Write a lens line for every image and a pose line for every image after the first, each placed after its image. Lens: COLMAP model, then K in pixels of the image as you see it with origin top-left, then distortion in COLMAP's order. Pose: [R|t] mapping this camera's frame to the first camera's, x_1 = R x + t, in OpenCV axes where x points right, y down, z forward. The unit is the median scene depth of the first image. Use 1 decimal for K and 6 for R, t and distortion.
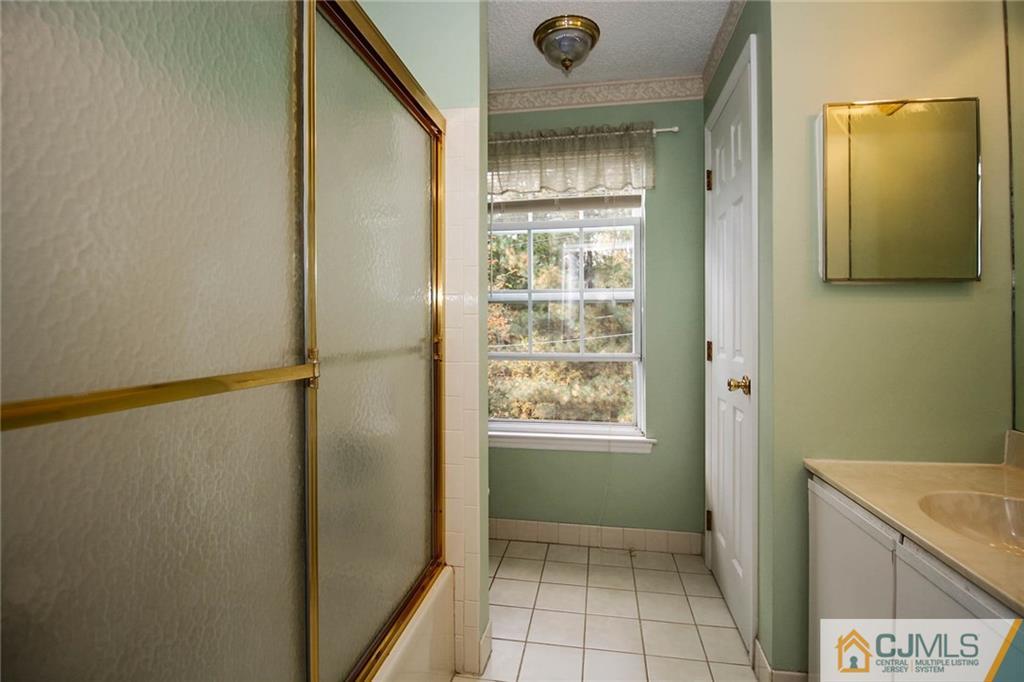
lens RADIAL K [[483.2, 0, 518.8], [0, 483.2, 333.9], [0, 0, 1]] dist [-0.000285, -0.013377]
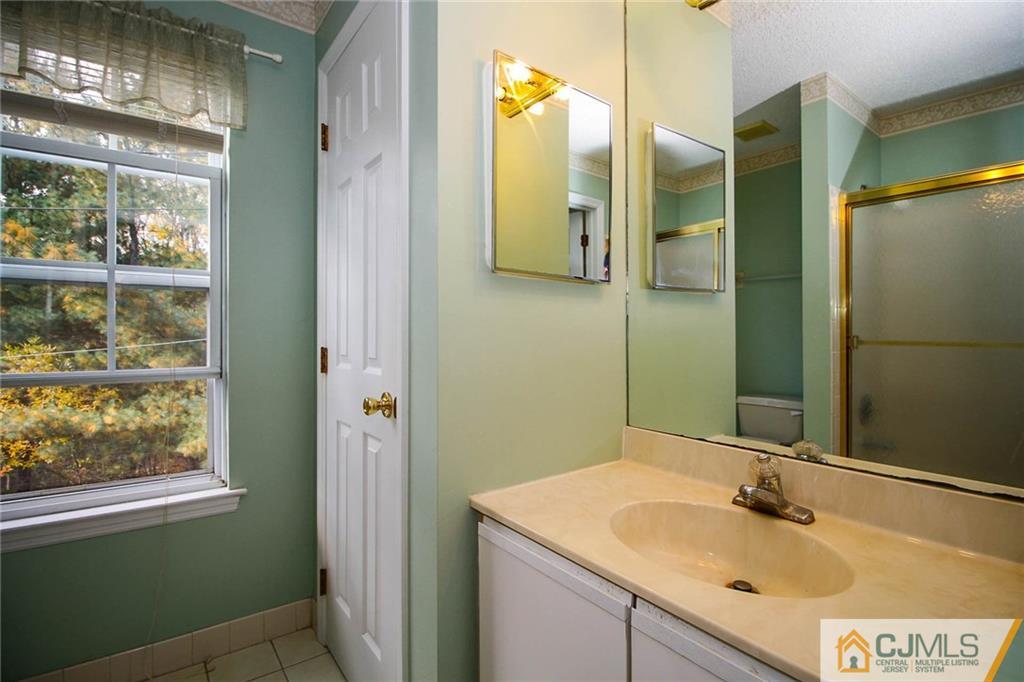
lens RADIAL K [[483.2, 0, 518.8], [0, 483.2, 333.9], [0, 0, 1]] dist [-0.000285, -0.013377]
pose [[0.681261, 0.005308, 0.732022, 0.041486], [0.004286, 0.999928, -0.011240, 0.003399], [-0.732028, 0.010794, 0.681189, 0.234866]]
